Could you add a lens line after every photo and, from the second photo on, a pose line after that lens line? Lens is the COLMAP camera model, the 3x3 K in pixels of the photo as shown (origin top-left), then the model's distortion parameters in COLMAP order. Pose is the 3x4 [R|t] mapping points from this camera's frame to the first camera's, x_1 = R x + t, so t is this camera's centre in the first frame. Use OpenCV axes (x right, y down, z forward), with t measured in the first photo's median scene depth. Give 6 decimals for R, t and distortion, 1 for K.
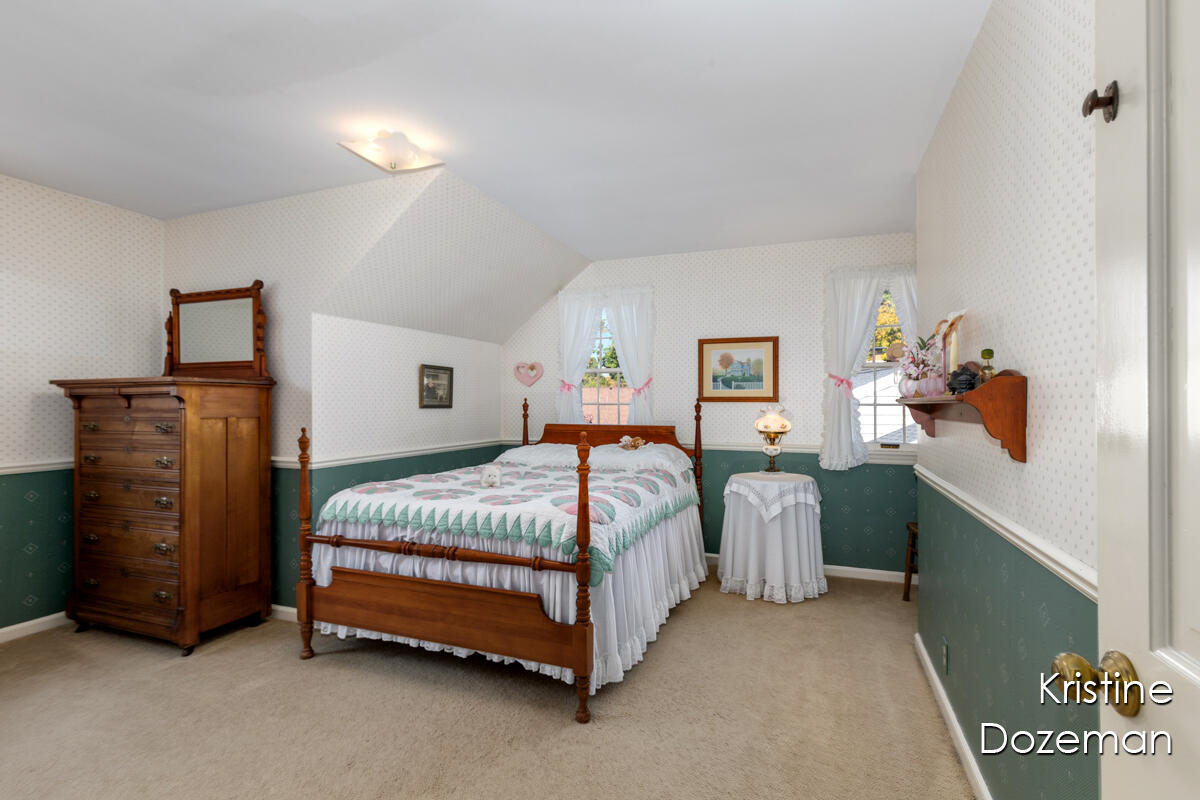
lens RADIAL K [[567.6, 0, 600.0], [0, 567.6, 400.0], [0, 0, 1]] dist [0.021991, 0.000005]
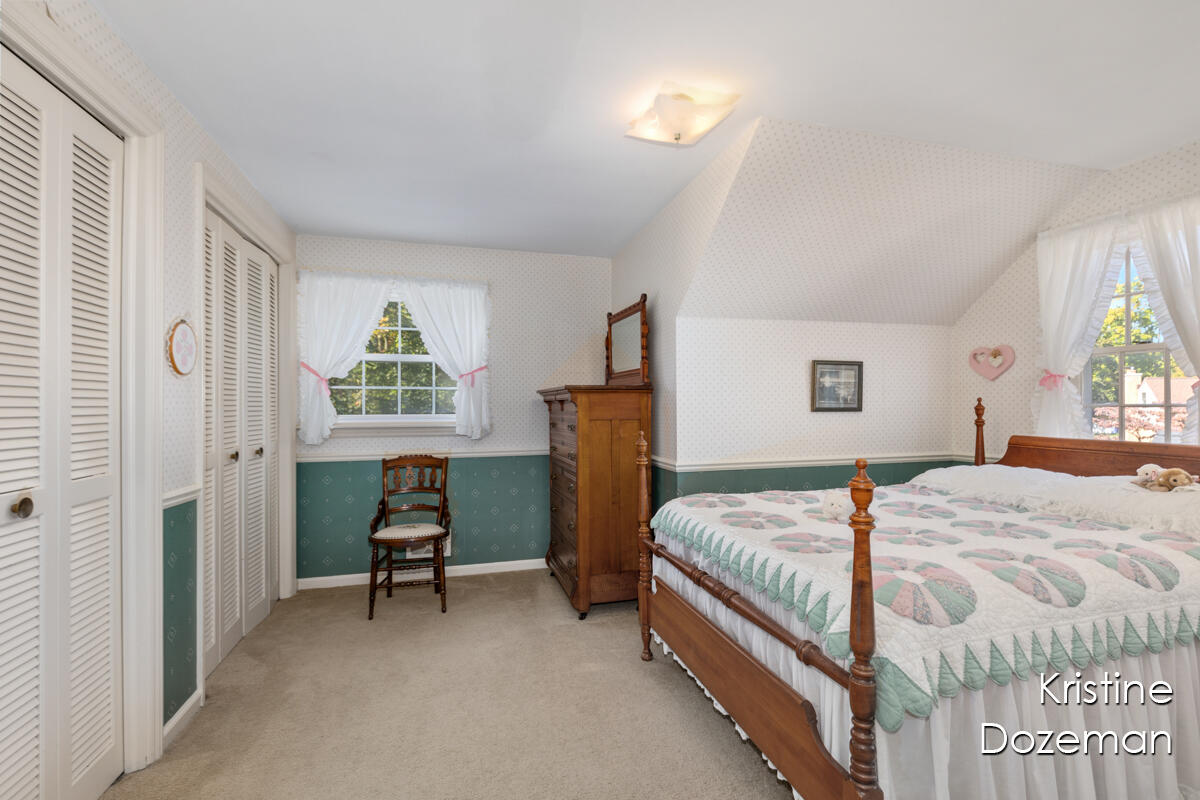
lens RADIAL K [[545.4, 0, 608.5], [0, 545.4, 402.7], [0, 0, 1]] dist [0.001620, 0.000342]
pose [[0.606568, -0.005706, -0.795011, 0.196553], [0.010748, 0.999942, 0.001023, -0.004089], [0.794959, -0.009165, 0.606594, 0.336125]]
